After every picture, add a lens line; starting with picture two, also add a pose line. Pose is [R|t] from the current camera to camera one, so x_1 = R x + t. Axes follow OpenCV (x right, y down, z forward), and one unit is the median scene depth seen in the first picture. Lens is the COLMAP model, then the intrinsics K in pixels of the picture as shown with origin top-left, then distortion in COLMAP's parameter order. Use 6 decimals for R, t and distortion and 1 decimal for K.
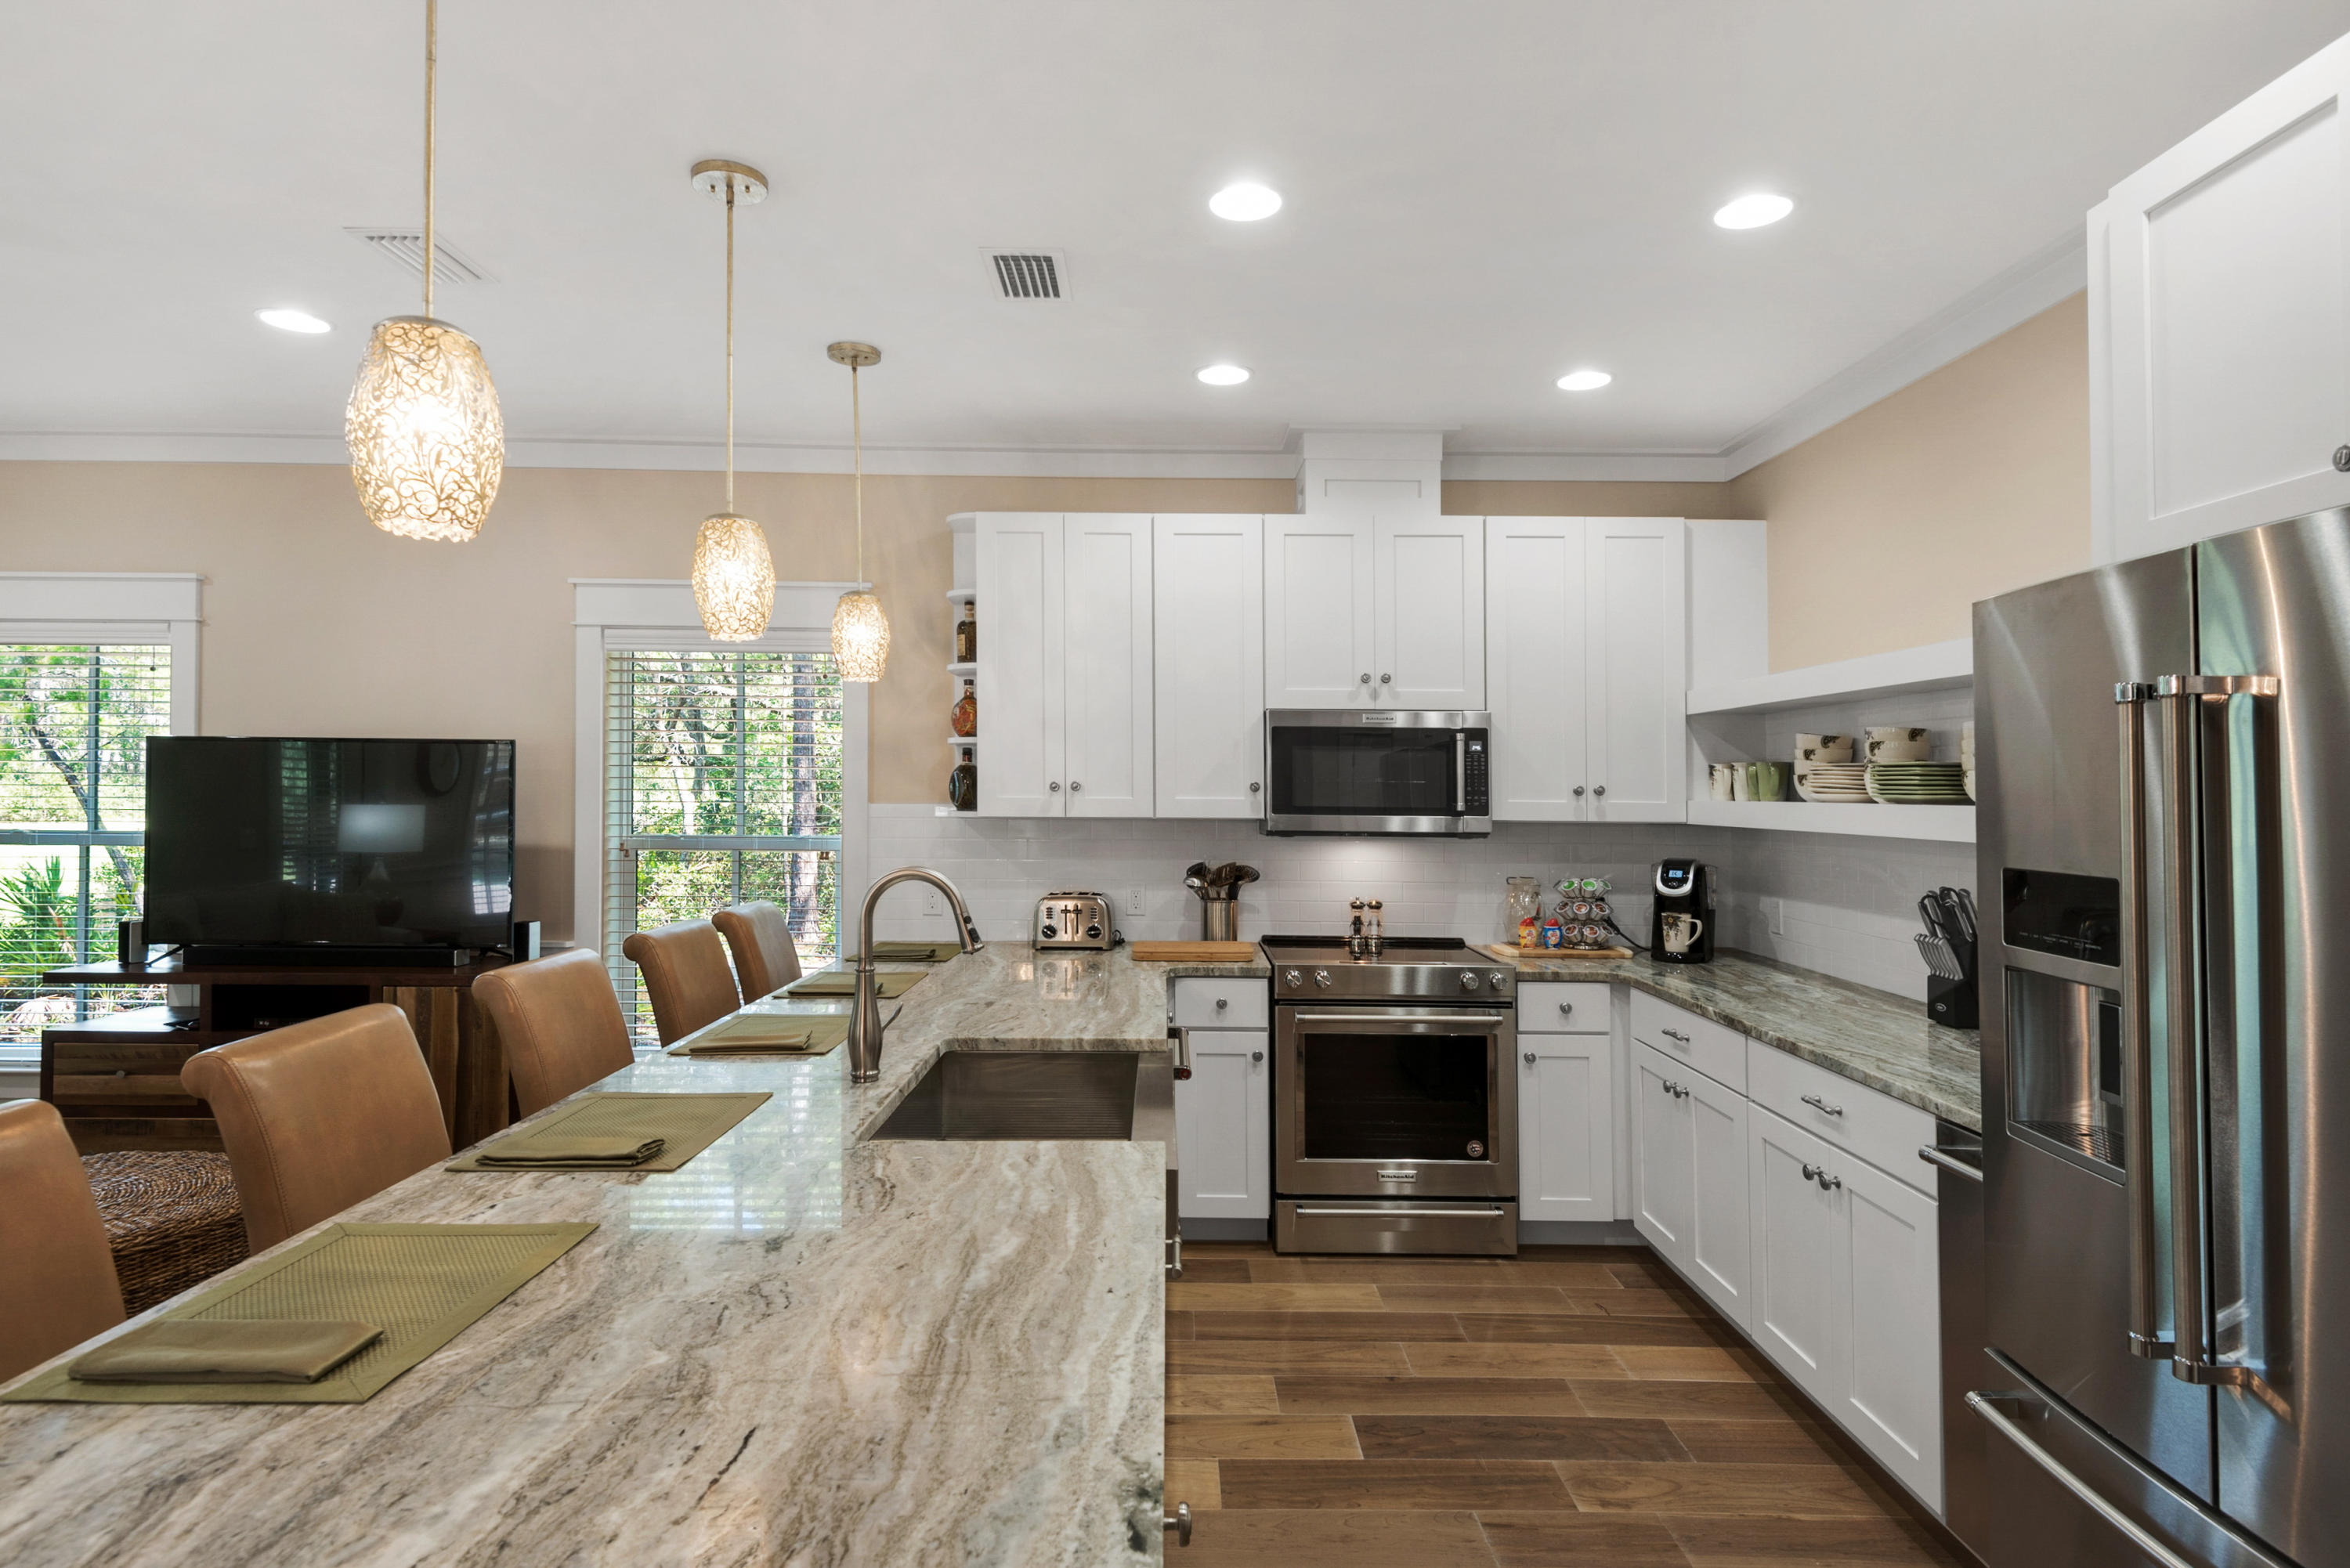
lens RADIAL K [[1229.3, 0, 1175.0], [0, 1229.3, 784.0], [0, 0, 1]] dist [0.043662, -0.022118]
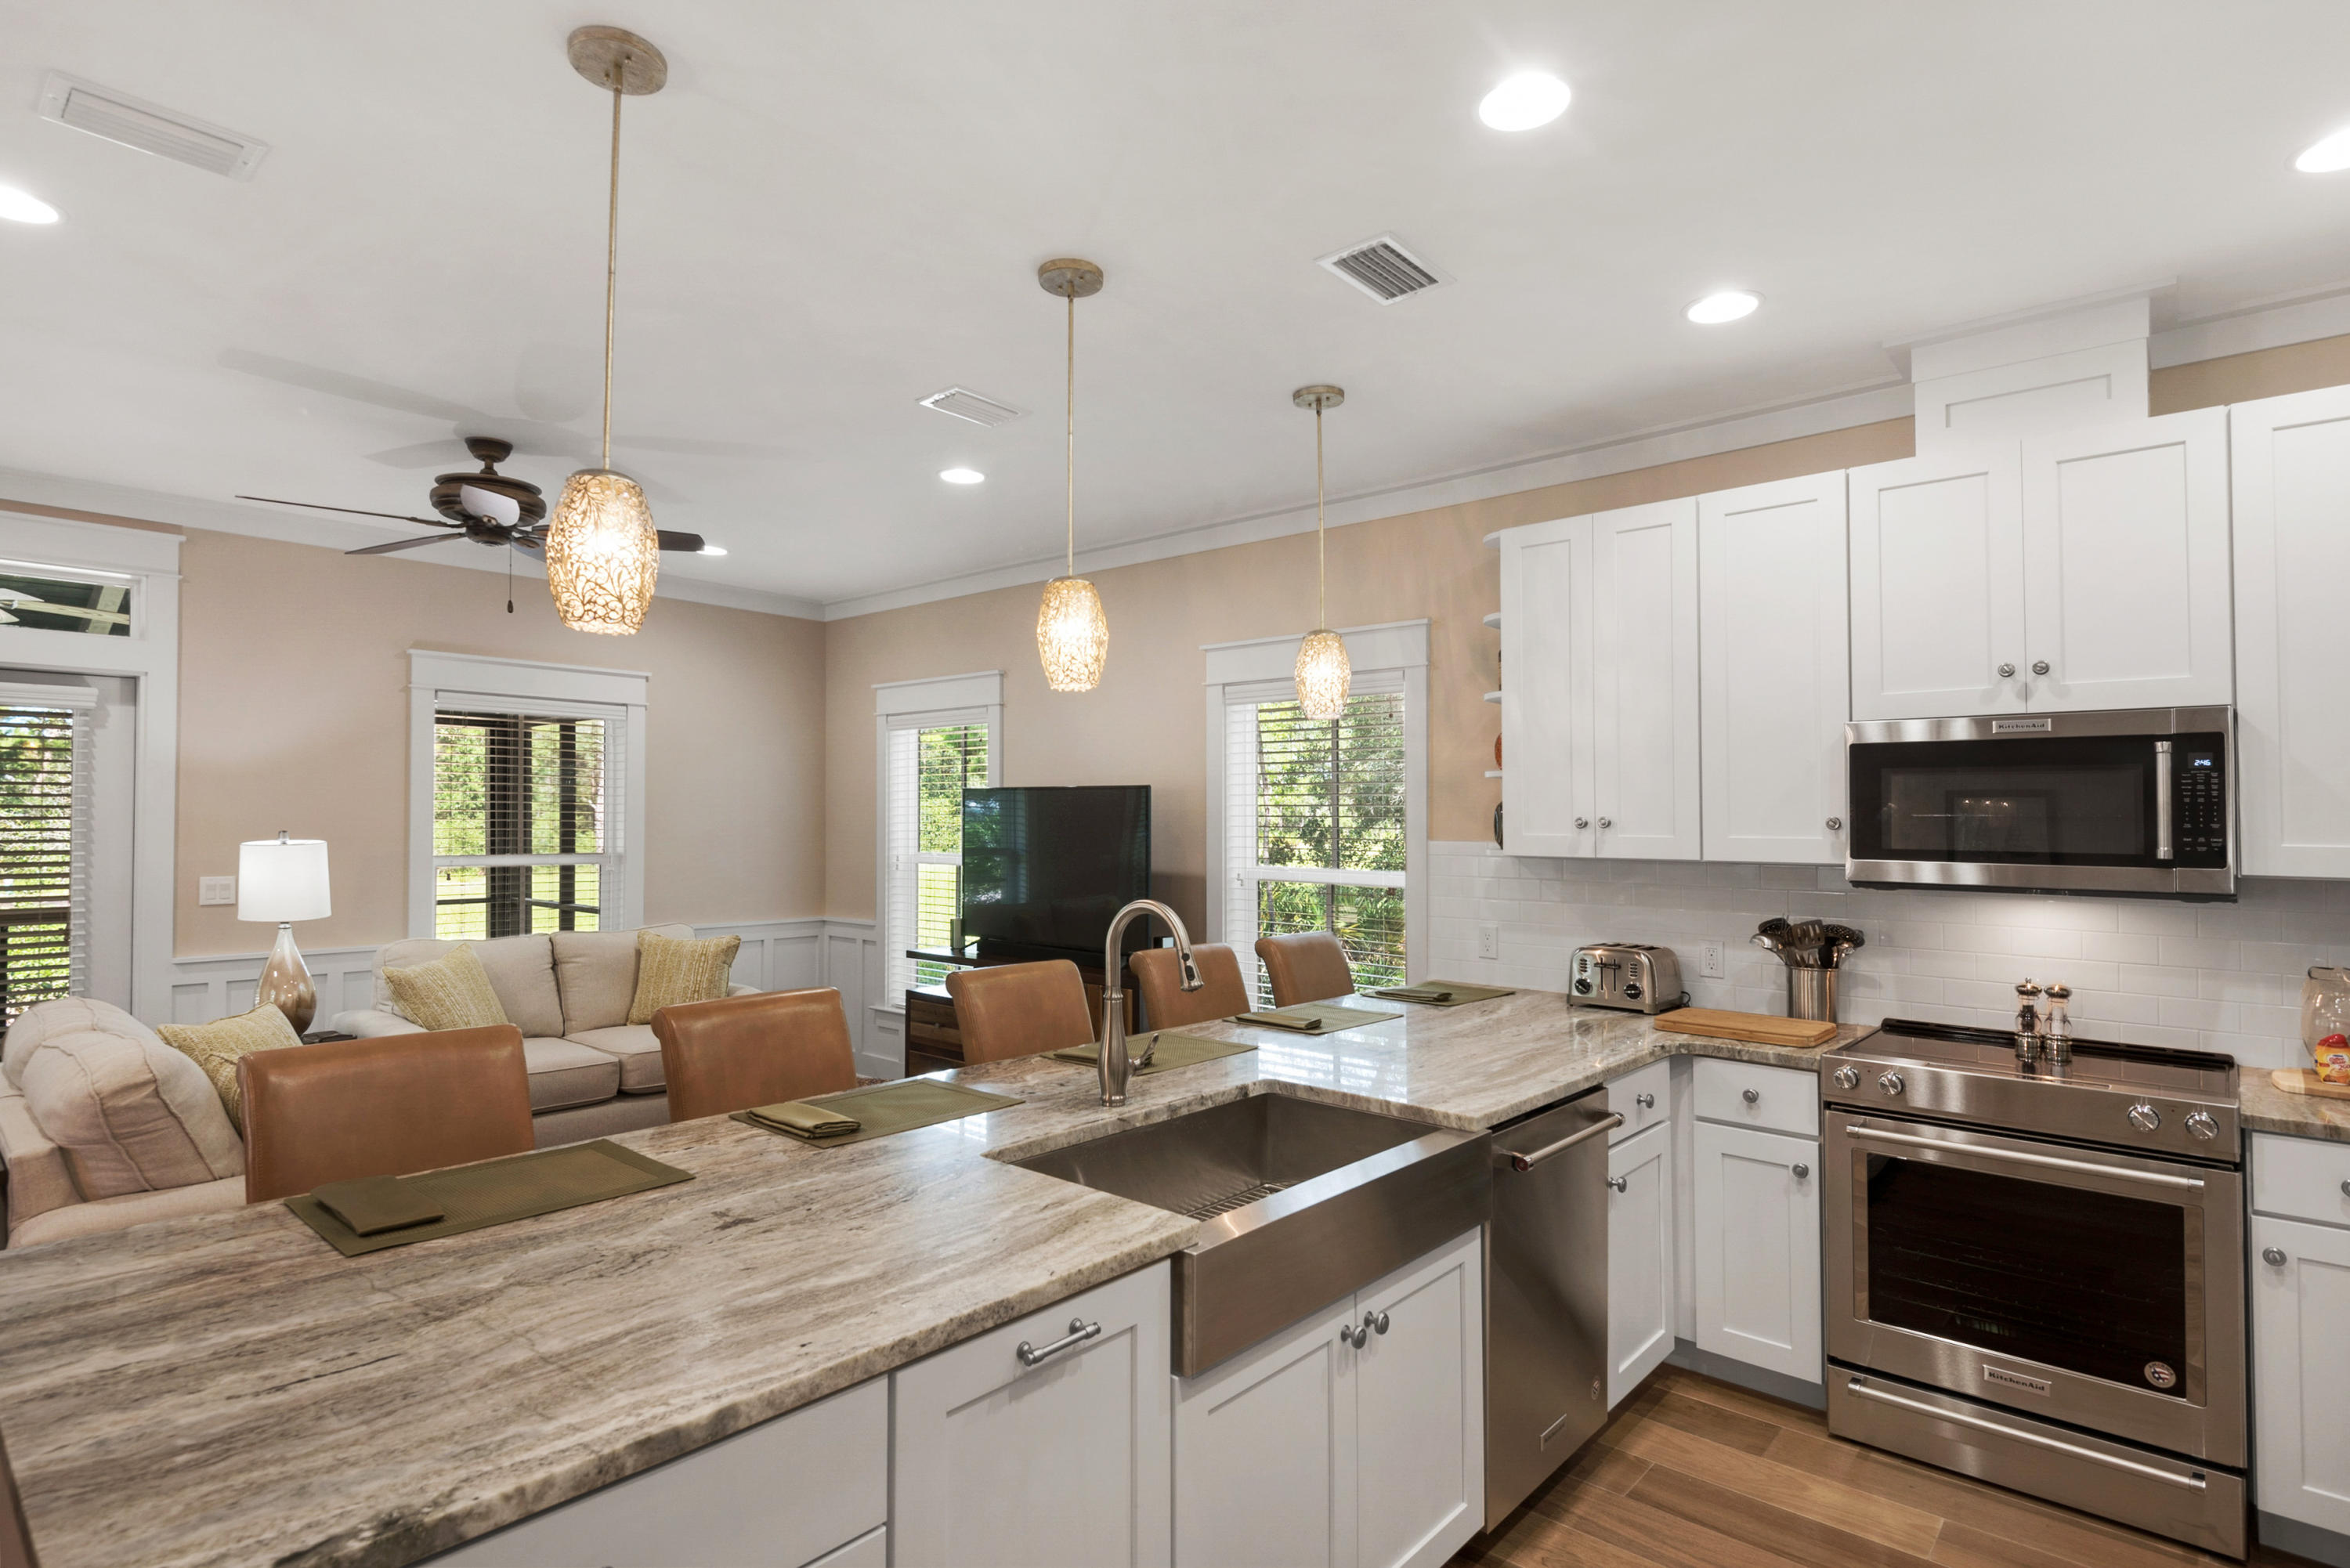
lens RADIAL K [[1186.5, 0, 1174.4], [0, 1186.5, 819.0], [0, 0, 1]] dist [0.041414, -0.026948]
pose [[0.749286, -0.003094, -0.662240, 0.268646], [0.000632, 0.999992, -0.003958, 0.002315], [0.662247, 0.002547, 0.749282, 0.170520]]
